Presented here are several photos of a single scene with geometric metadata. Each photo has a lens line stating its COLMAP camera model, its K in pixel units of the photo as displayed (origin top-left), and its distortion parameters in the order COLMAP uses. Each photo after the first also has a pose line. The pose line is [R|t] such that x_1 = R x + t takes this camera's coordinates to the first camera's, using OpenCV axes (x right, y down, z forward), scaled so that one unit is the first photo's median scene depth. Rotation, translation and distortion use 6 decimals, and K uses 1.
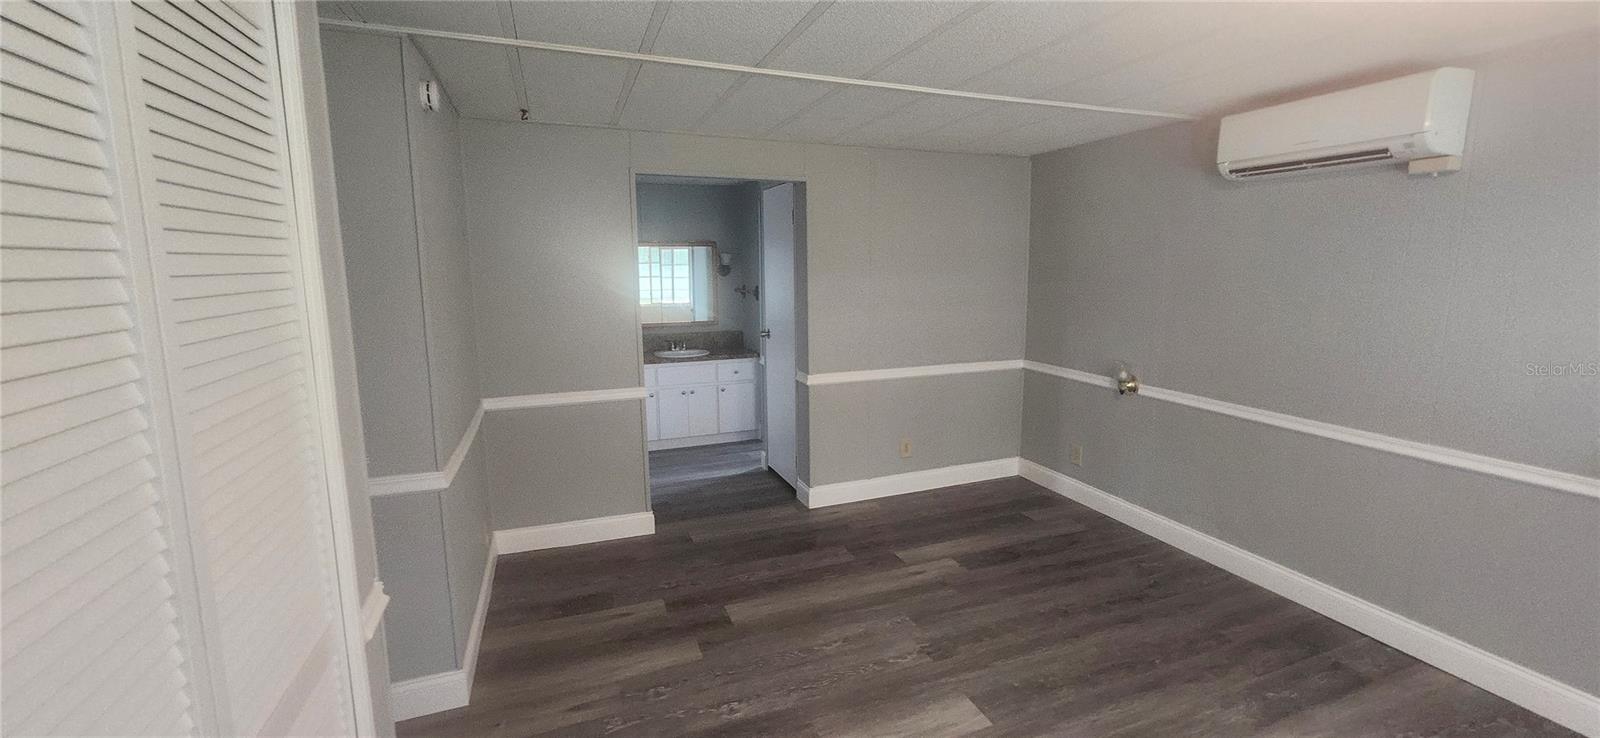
lens RADIAL K [[636.6, 0, 821.5], [0, 636.6, 360.7], [0, 0, 1]] dist [0.002541, -0.000024]
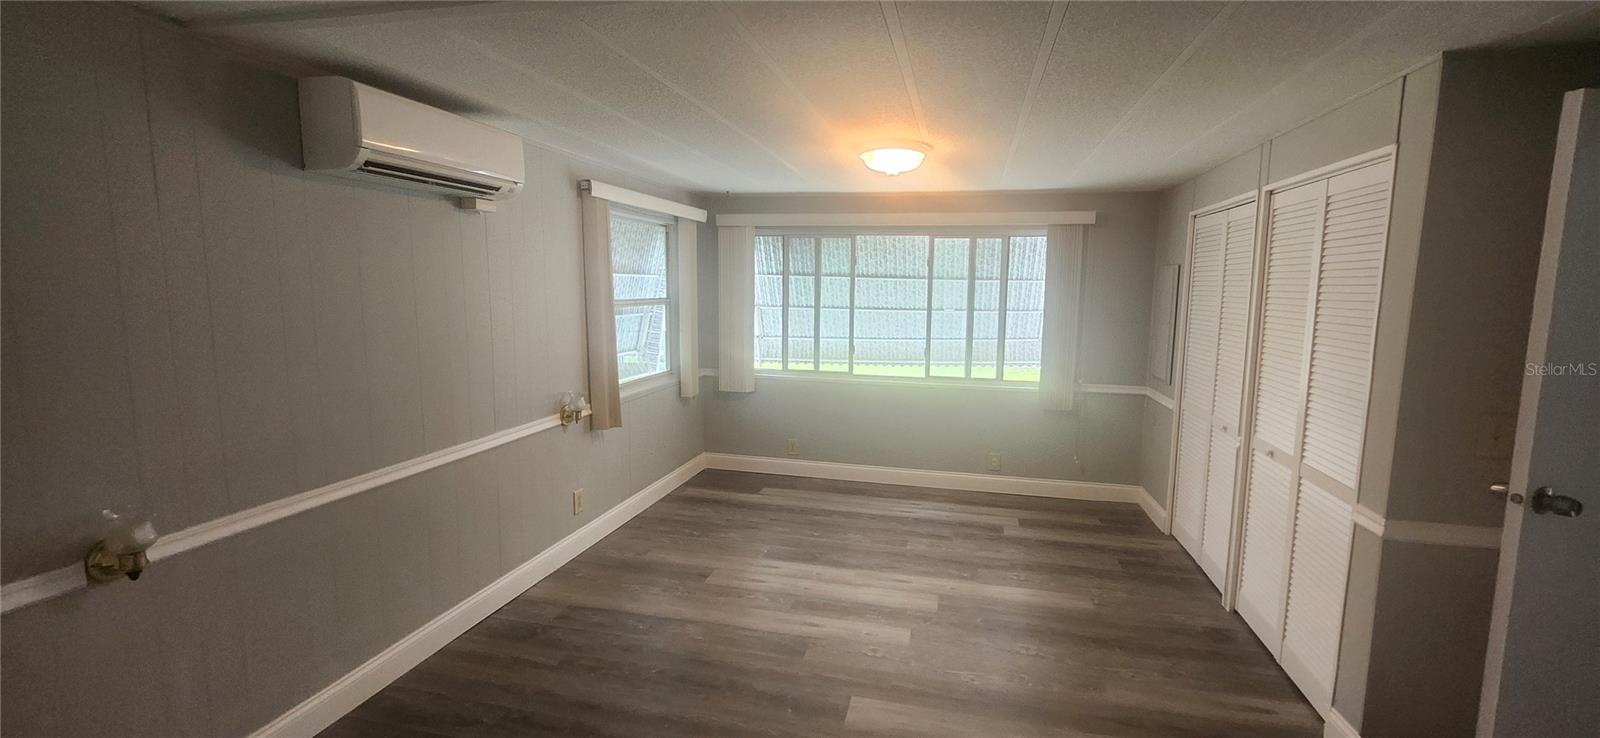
lens RADIAL K [[636.6, 0, 821.5], [0, 636.6, 360.7], [0, 0, 1]] dist [0.002541, -0.000024]
pose [[-0.819613, -0.075085, 0.567976, -0.169025], [0.077479, 0.967741, 0.239738, -0.167601], [-0.567654, 0.240499, -0.787355, 1.056158]]
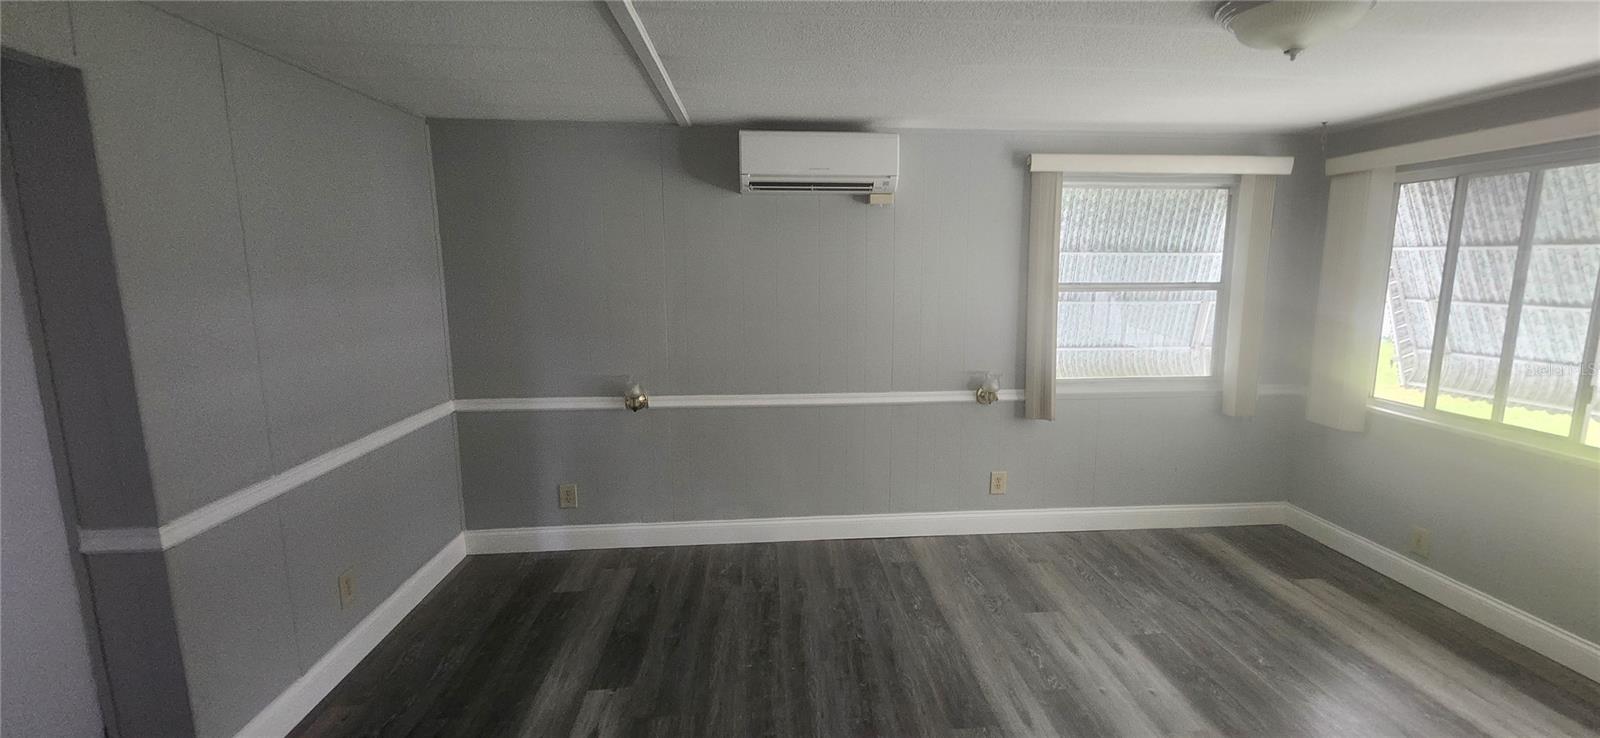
lens RADIAL K [[636.6, 0, 821.5], [0, 636.6, 360.7], [0, 0, 1]] dist [0.002541, -0.000024]
pose [[0.291780, -0.137989, 0.946480, -0.307220], [0.145189, 0.984462, 0.098767, -0.070868], [-0.945402, 0.108601, 0.307280, 0.464916]]
